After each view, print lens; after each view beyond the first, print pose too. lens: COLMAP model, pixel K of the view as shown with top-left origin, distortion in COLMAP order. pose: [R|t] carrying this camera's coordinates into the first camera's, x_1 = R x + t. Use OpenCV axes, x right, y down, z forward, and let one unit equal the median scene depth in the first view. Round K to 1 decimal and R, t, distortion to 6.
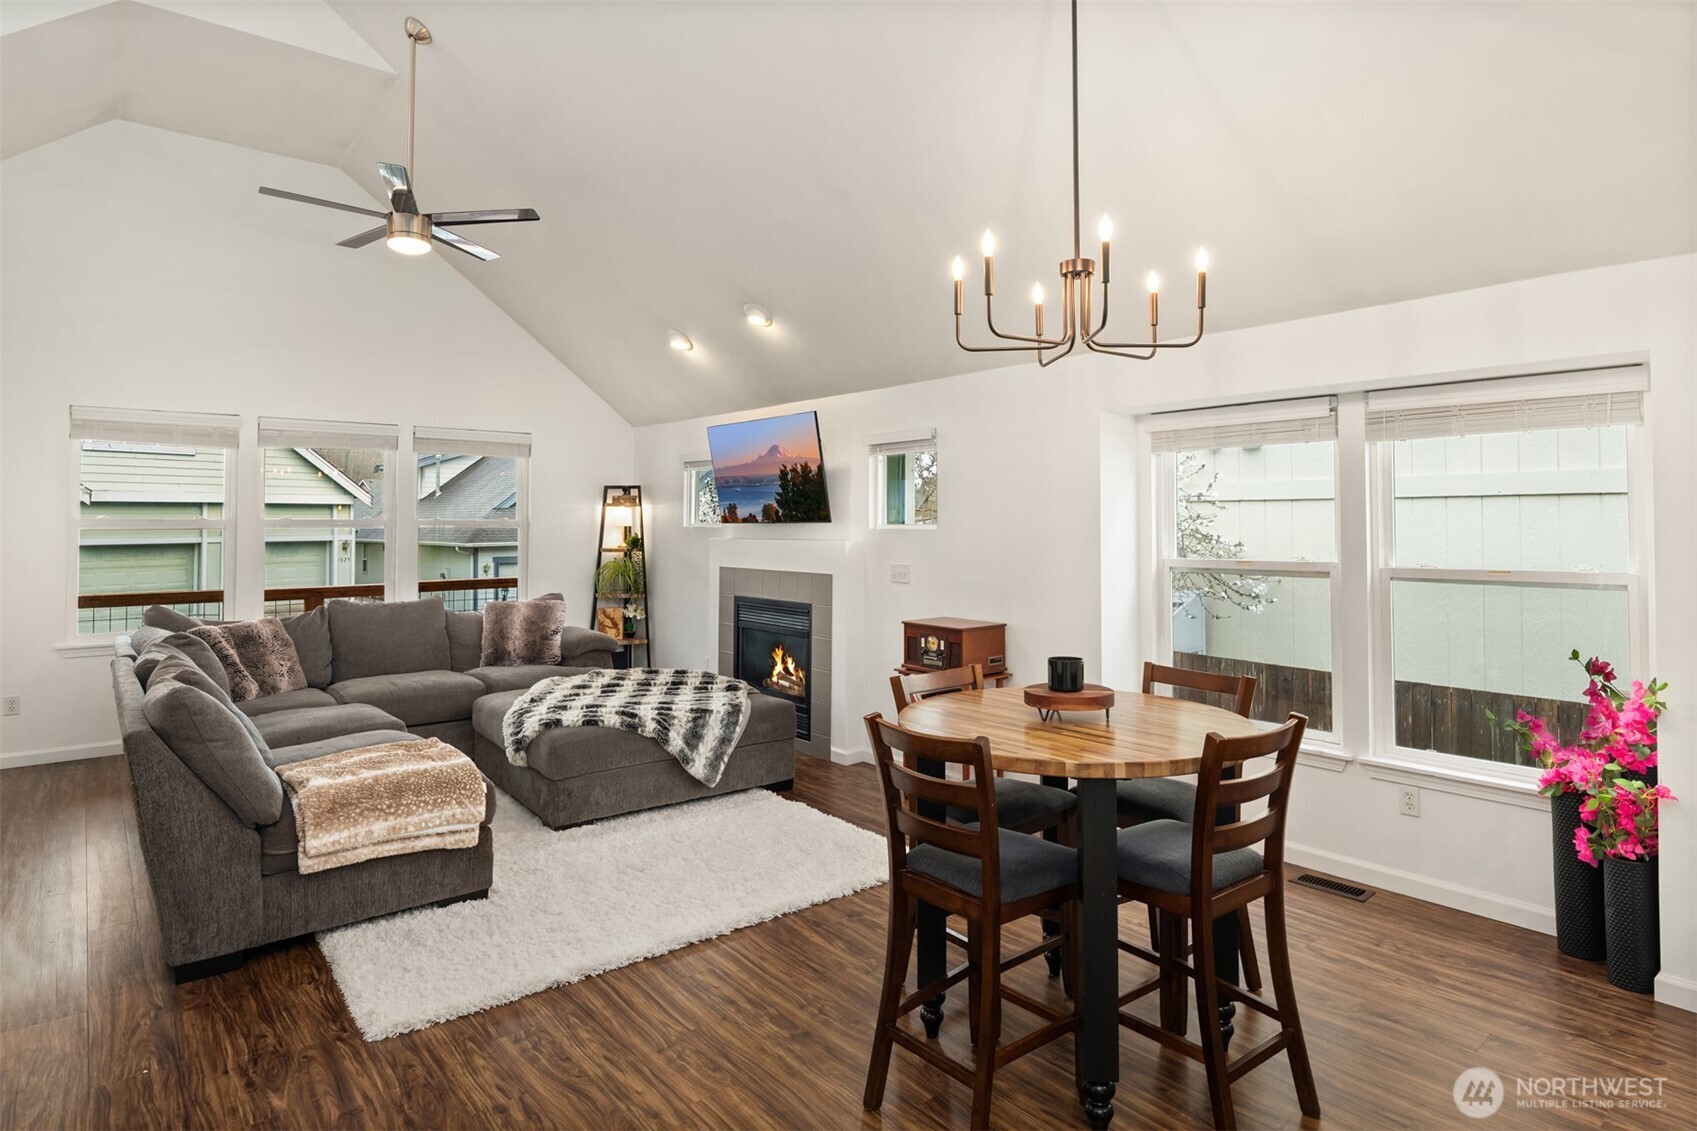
lens RADIAL K [[926.6, 0, 870.9], [0, 926.6, 496.0], [0, 0, 1]] dist [-0.008740, -0.003452]
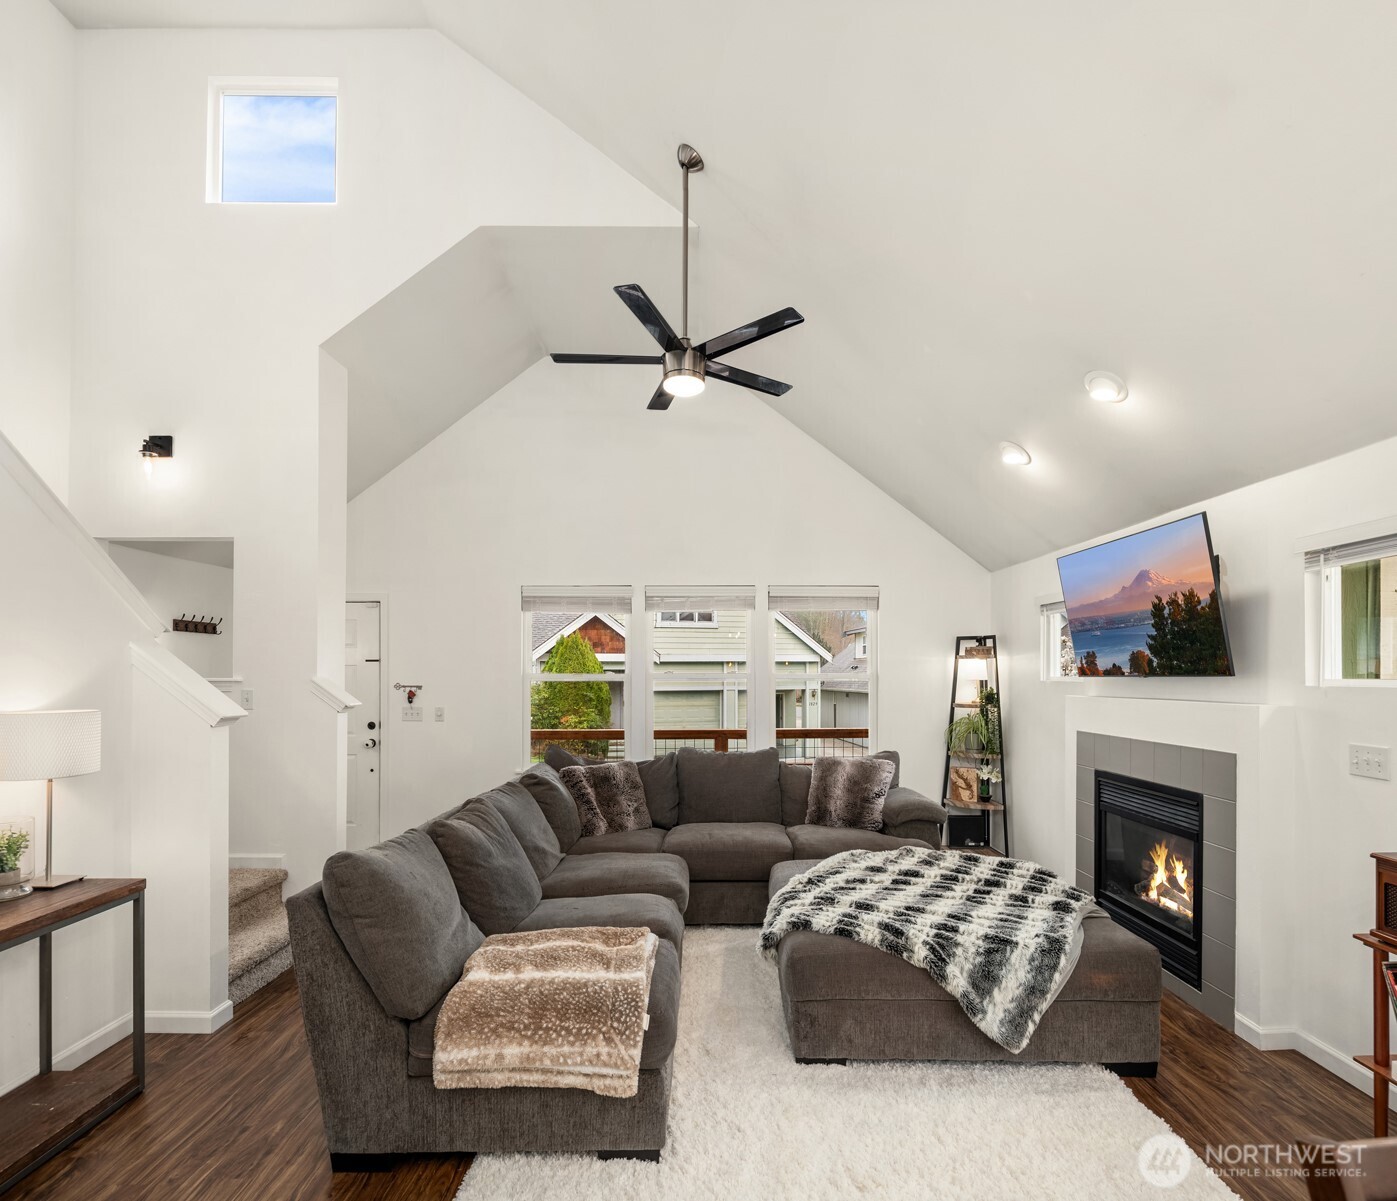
lens RADIAL K [[760.7, 0, 706.8], [0, 760.7, 668.7], [0, 0, 1]] dist [-0.007985, -0.000062]
pose [[0.765114, -0.006479, -0.643862, 0.018786], [0.019557, 0.999722, 0.013179, 0.009274], [0.643597, -0.022675, 0.765028, 0.361663]]
